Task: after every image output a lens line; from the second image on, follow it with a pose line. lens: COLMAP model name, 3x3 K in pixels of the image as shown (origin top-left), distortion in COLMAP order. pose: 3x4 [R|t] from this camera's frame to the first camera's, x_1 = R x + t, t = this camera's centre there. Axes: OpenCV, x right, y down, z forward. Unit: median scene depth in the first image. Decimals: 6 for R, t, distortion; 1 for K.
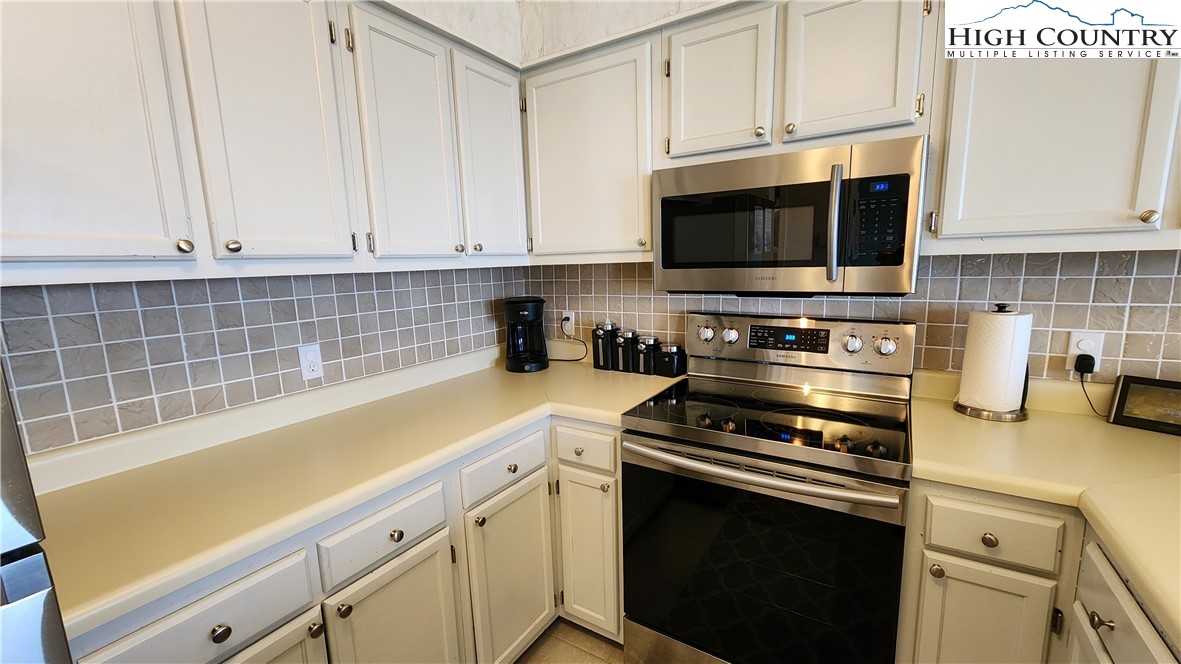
lens RADIAL K [[484.0, 0, 593.3], [0, 484.0, 339.9], [0, 0, 1]] dist [0.000708, 0.000272]
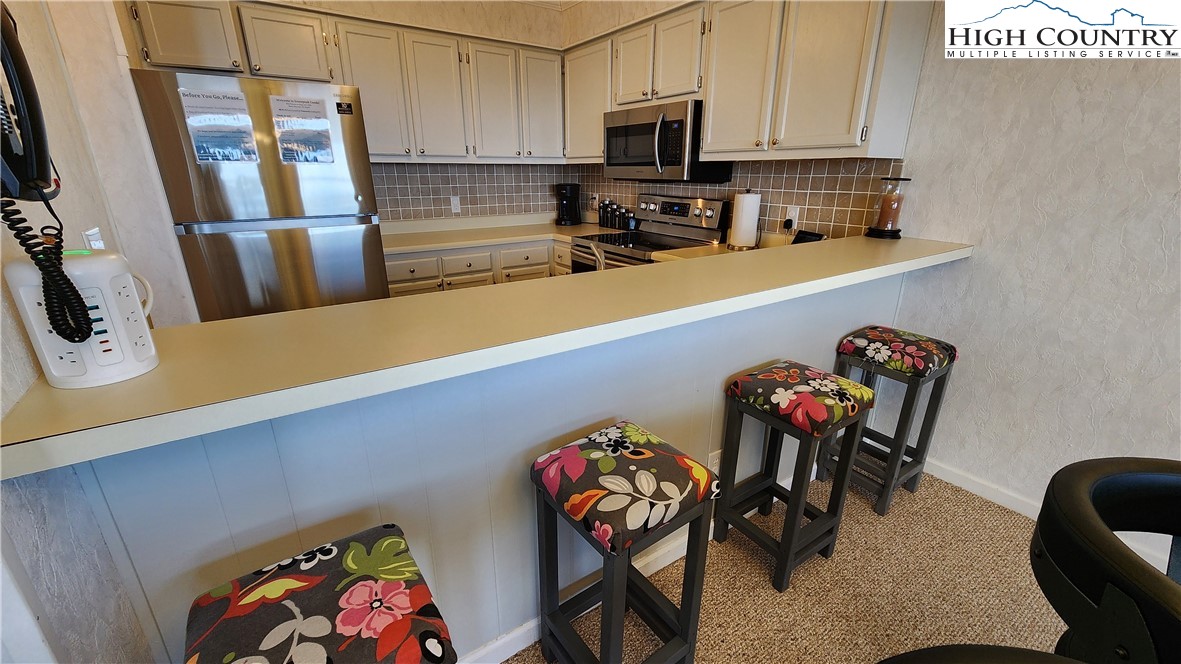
lens RADIAL K [[484.0, 0, 593.3], [0, 484.0, 339.9], [0, 0, 1]] dist [0.000708, 0.000272]
pose [[0.920874, 0.155765, -0.357392, 0.913915], [-0.089667, 0.976762, 0.194671, 0.163164], [0.379410, -0.147221, 0.913441, -0.914506]]
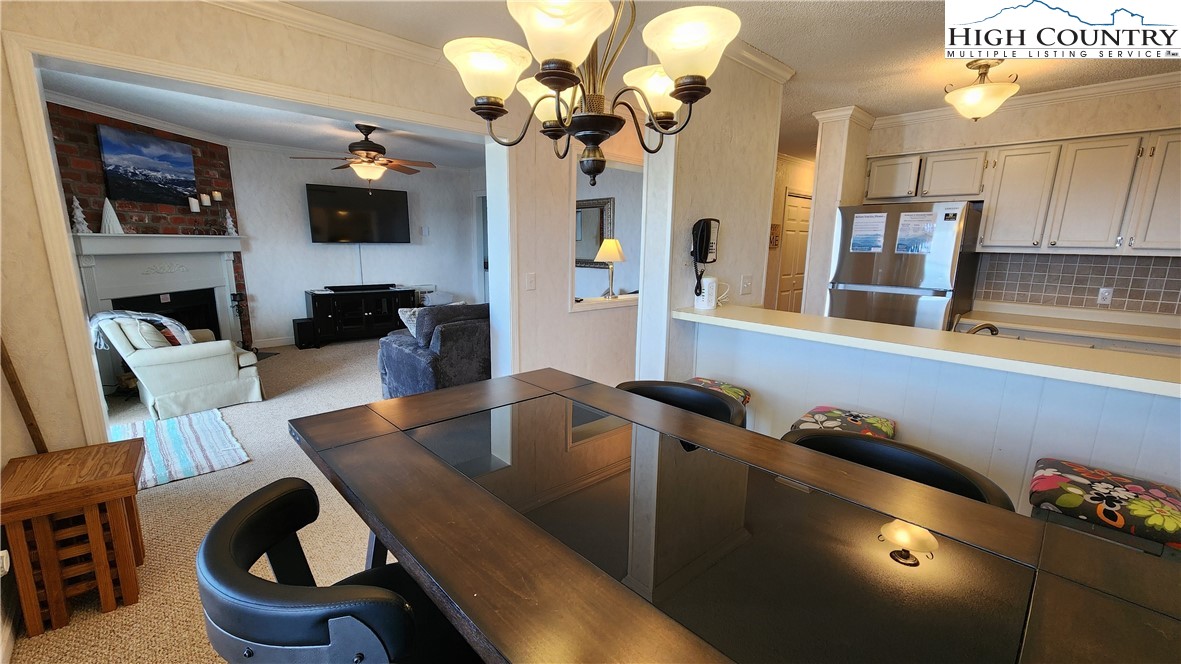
lens RADIAL K [[484.0, 0, 593.3], [0, 484.0, 339.9], [0, 0, 1]] dist [0.000708, 0.000272]
pose [[-0.243462, 0.213593, -0.946099, 2.030213], [-0.169356, 0.951103, 0.258303, 0.058568], [0.955010, 0.223115, -0.195385, -0.700745]]
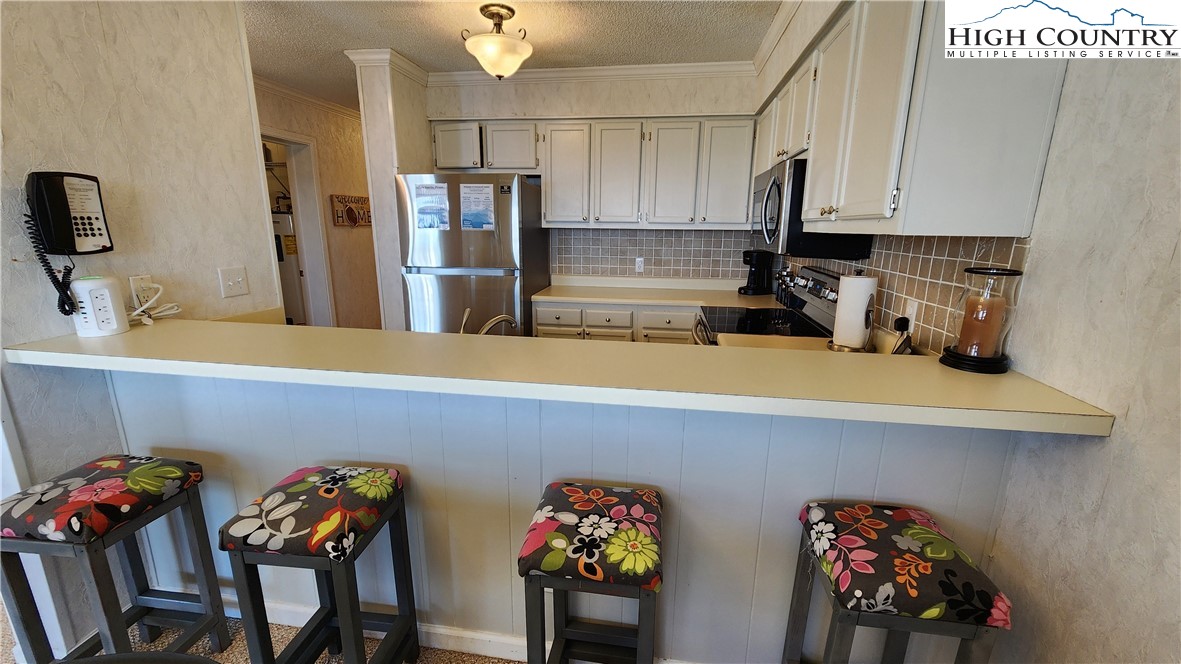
lens RADIAL K [[484.0, 0, 593.3], [0, 484.0, 339.9], [0, 0, 1]] dist [0.000708, 0.000272]
pose [[0.397577, 0.242560, -0.884928, 1.572478], [-0.170886, 0.967127, 0.188316, -0.010376], [0.901516, 0.076352, 0.425958, -0.226009]]
